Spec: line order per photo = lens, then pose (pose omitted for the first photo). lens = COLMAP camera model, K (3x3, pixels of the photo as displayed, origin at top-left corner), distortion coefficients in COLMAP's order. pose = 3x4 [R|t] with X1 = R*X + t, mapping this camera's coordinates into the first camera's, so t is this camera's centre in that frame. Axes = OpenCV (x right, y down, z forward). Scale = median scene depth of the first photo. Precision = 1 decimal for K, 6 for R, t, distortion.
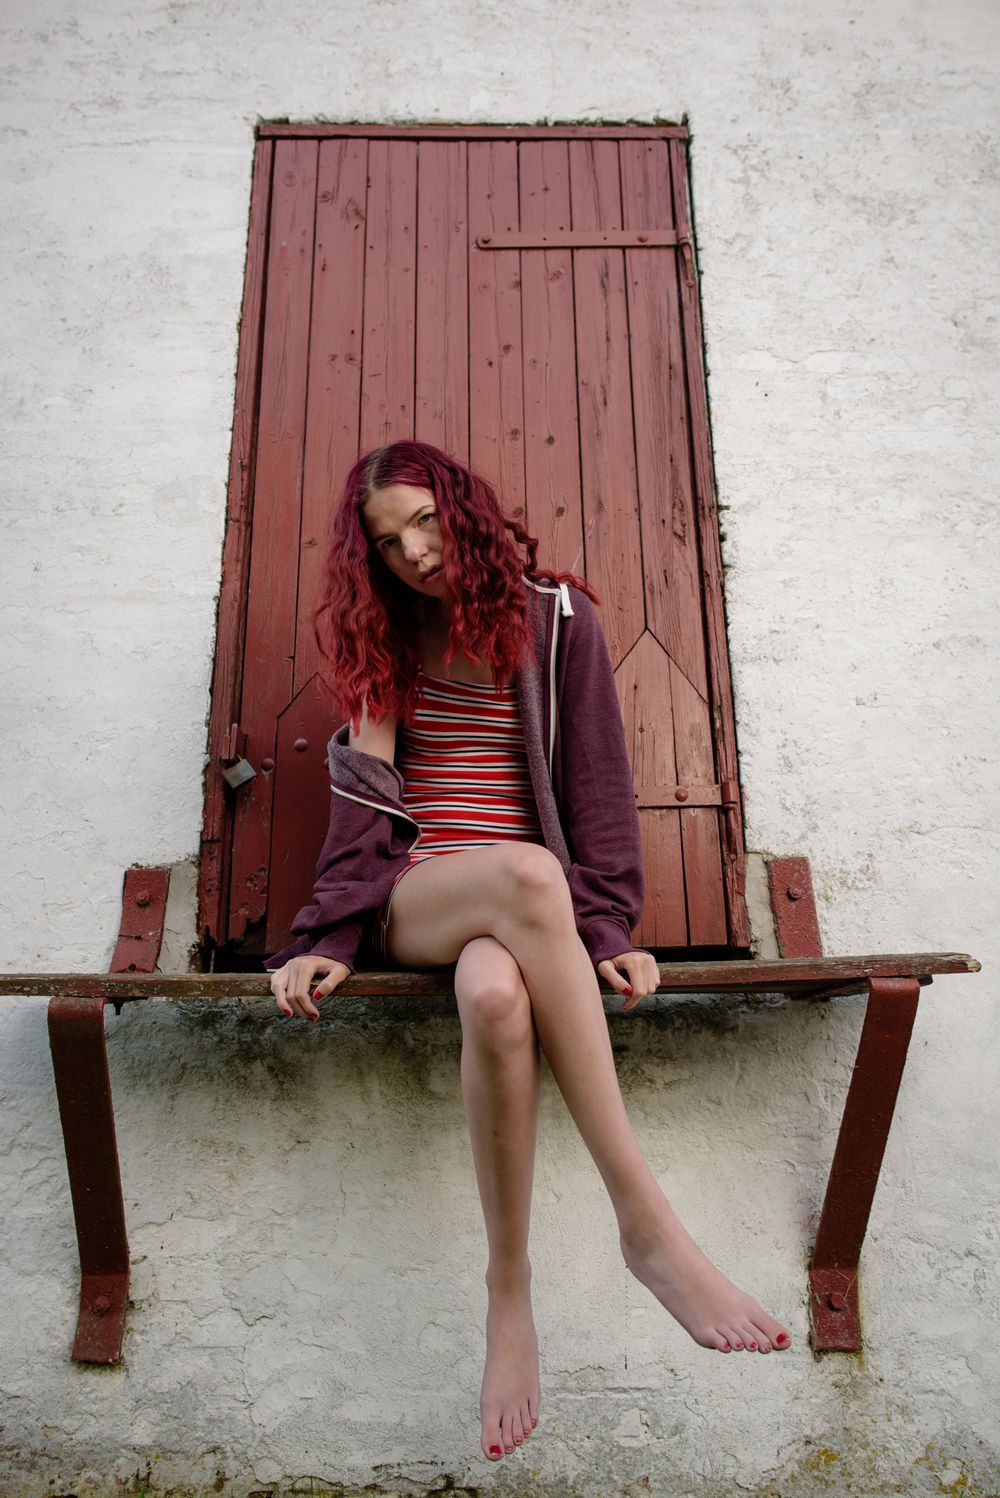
lens RADIAL K [[1074.3, 0, 494.9], [0, 1074.3, 753.7], [0, 0, 1]] dist [-0.015268, 0.000603]
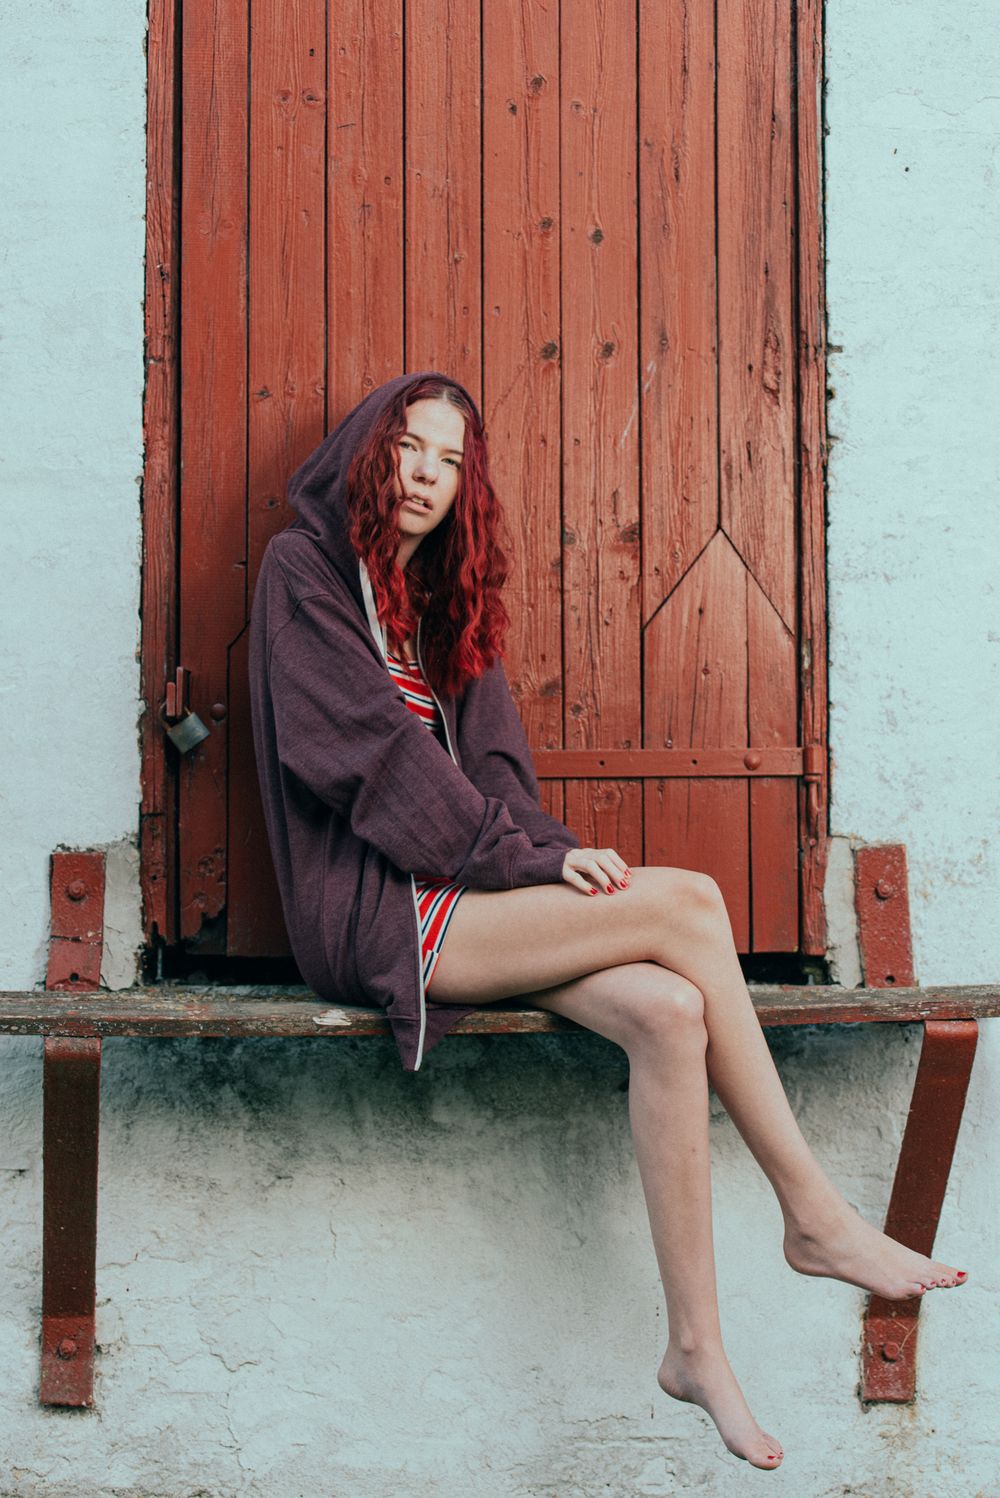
lens RADIAL K [[3210.7, 0, 497.1], [0, 3210.7, 749.5], [0, 0, 1]] dist [-0.163702, 0.000000]
pose [[0.999767, 0.011451, 0.018296, -0.056356], [-0.015562, 0.969801, 0.243399, -0.551076], [-0.014956, -0.243627, 0.969754, -1.296366]]
